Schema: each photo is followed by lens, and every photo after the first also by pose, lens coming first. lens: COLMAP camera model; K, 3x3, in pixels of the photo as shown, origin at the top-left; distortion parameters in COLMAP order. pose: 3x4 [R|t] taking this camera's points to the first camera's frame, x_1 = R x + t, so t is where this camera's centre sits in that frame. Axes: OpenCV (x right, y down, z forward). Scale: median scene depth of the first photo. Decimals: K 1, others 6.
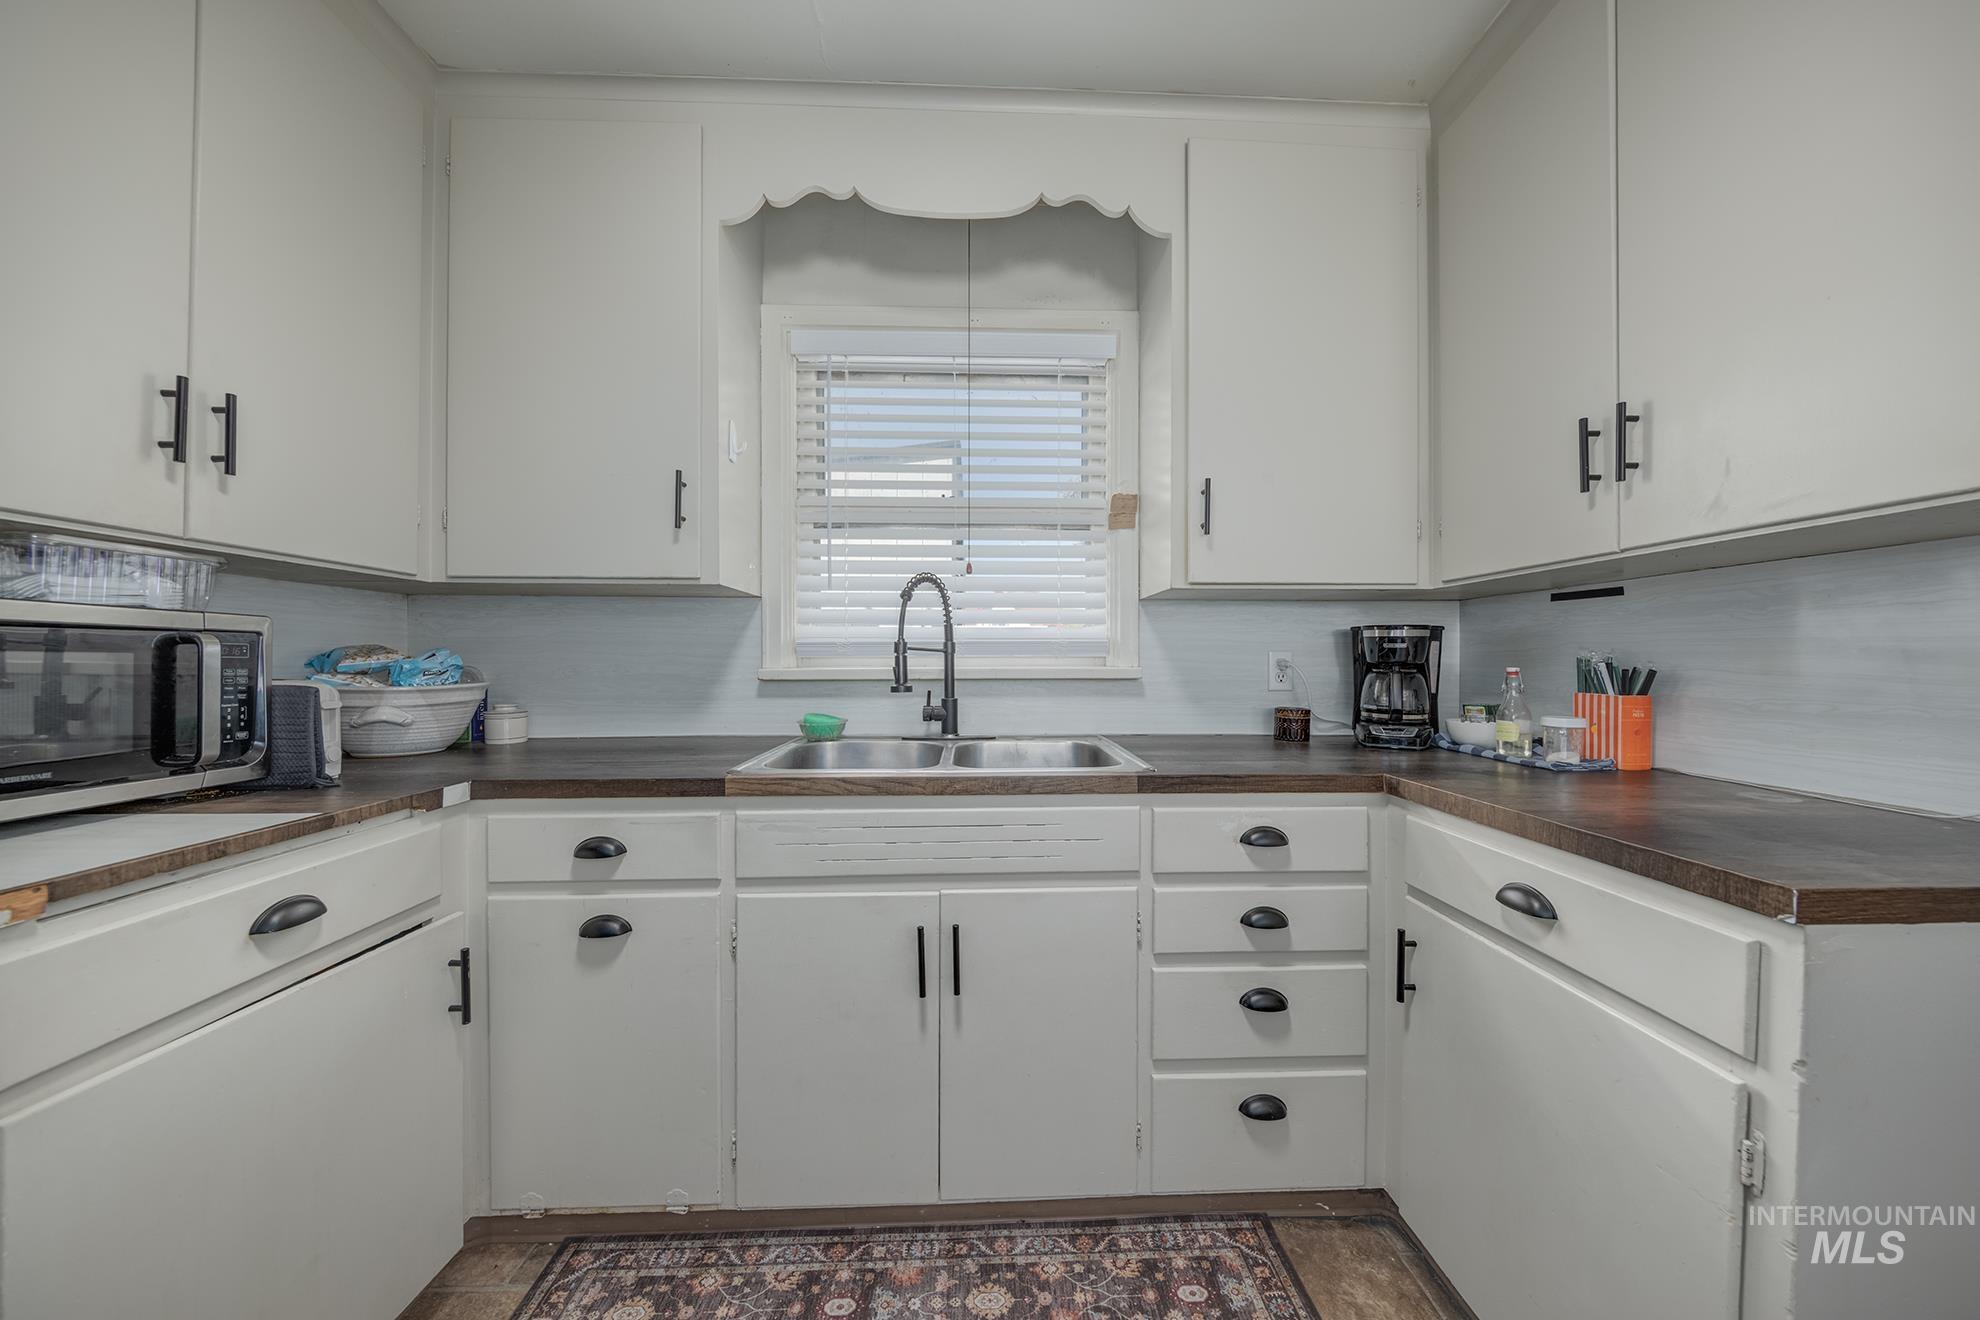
lens RADIAL K [[638.0, 0, 989.6], [0, 638.0, 652.3], [0, 0, 1]] dist [-0.006201, -0.000786]
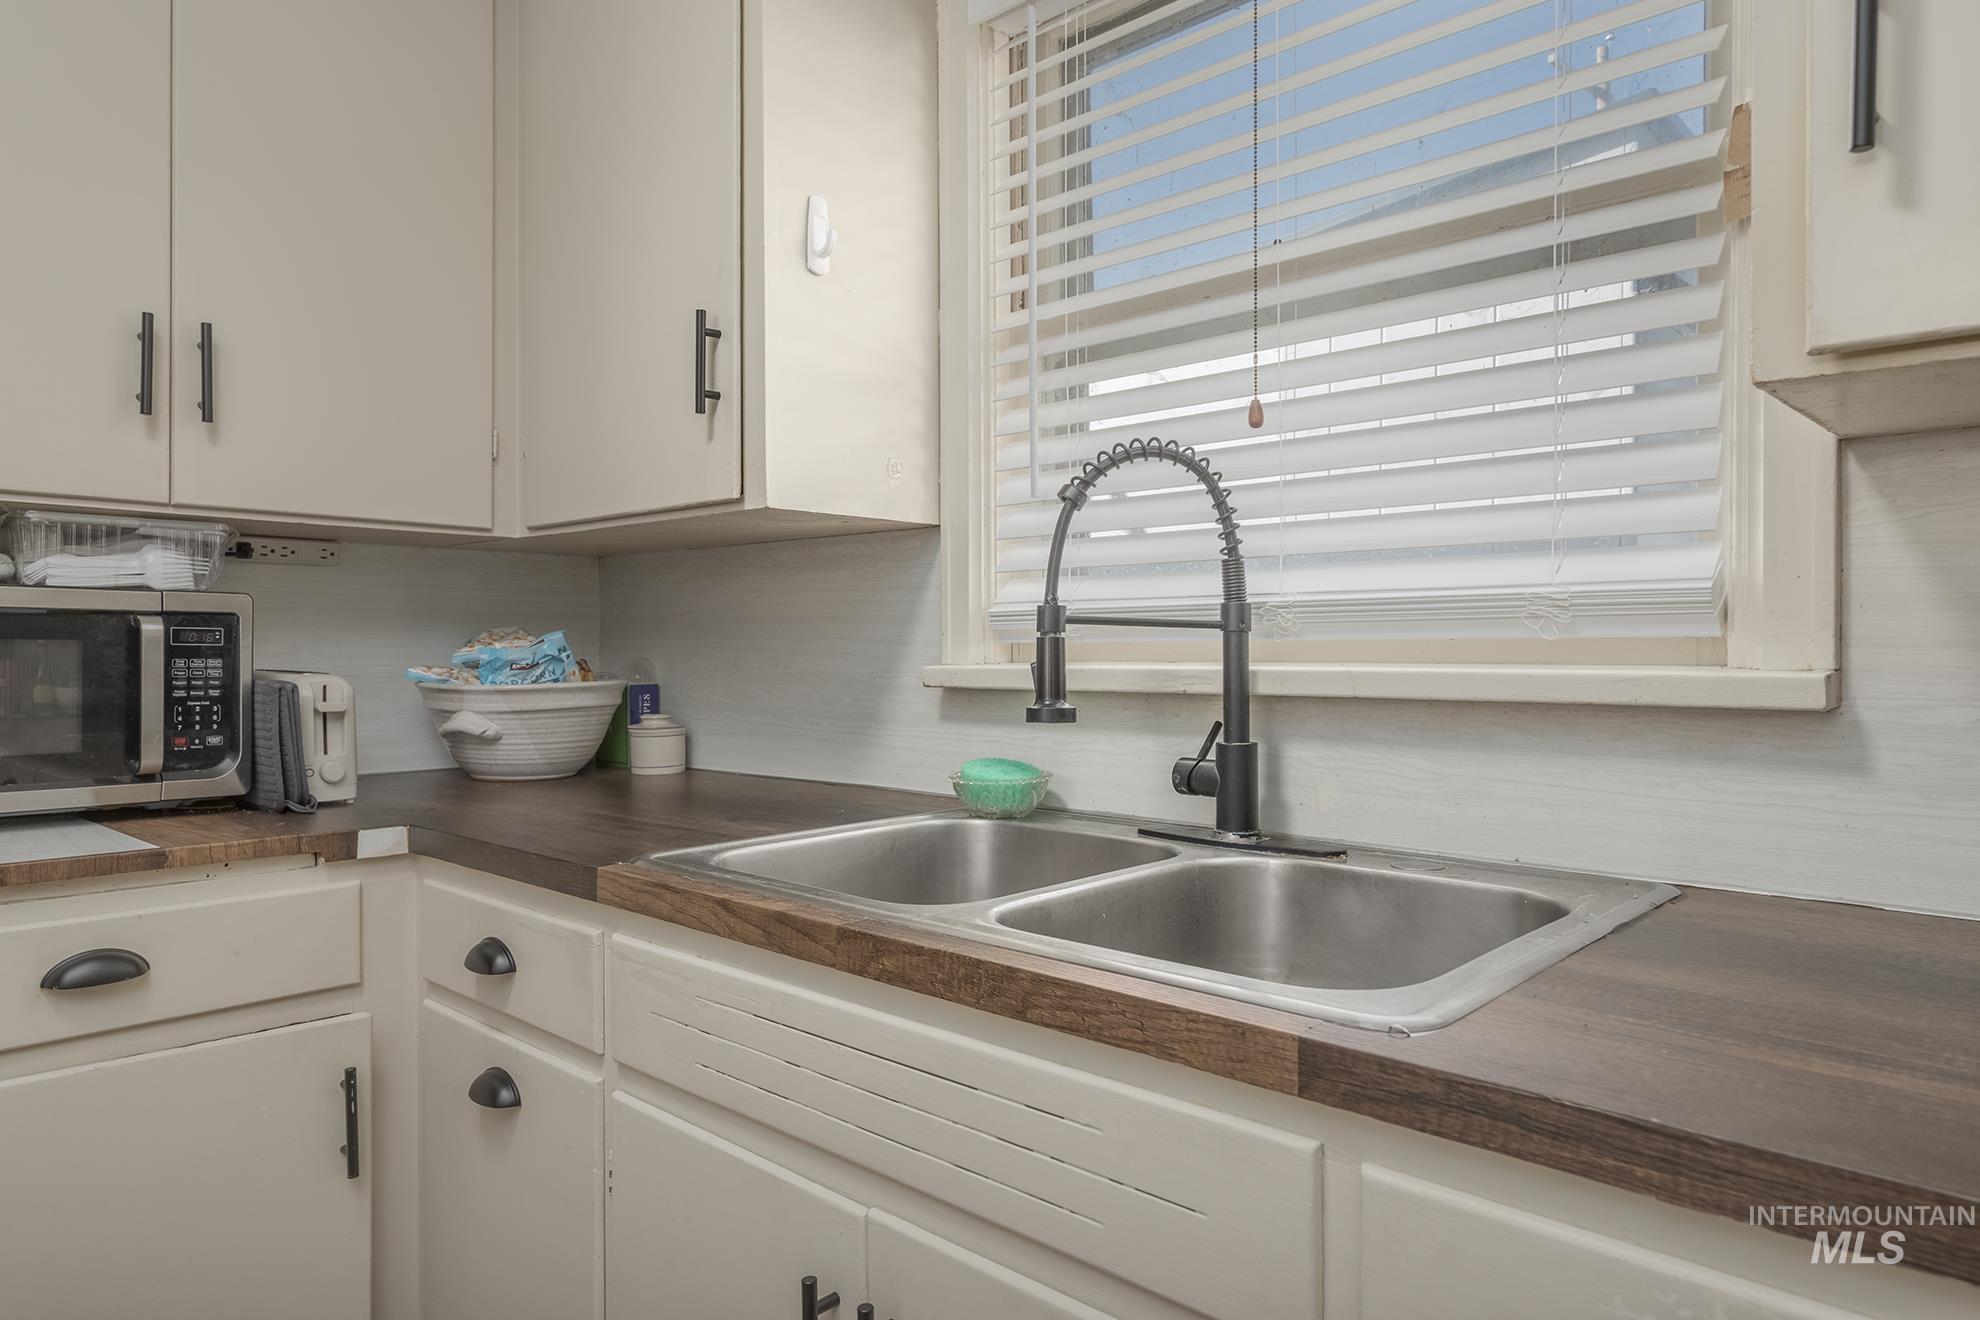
lens RADIAL K [[1210.1, 0, 1032.8], [0, 1210.1, 646.2], [0, 0, 1]] dist [0.003855, -0.005589]
pose [[0.711323, -0.001579, -0.702863, 0.550818], [0.008668, 0.999941, 0.006526, 0.007200], [0.702812, -0.010734, 0.711295, 0.524909]]
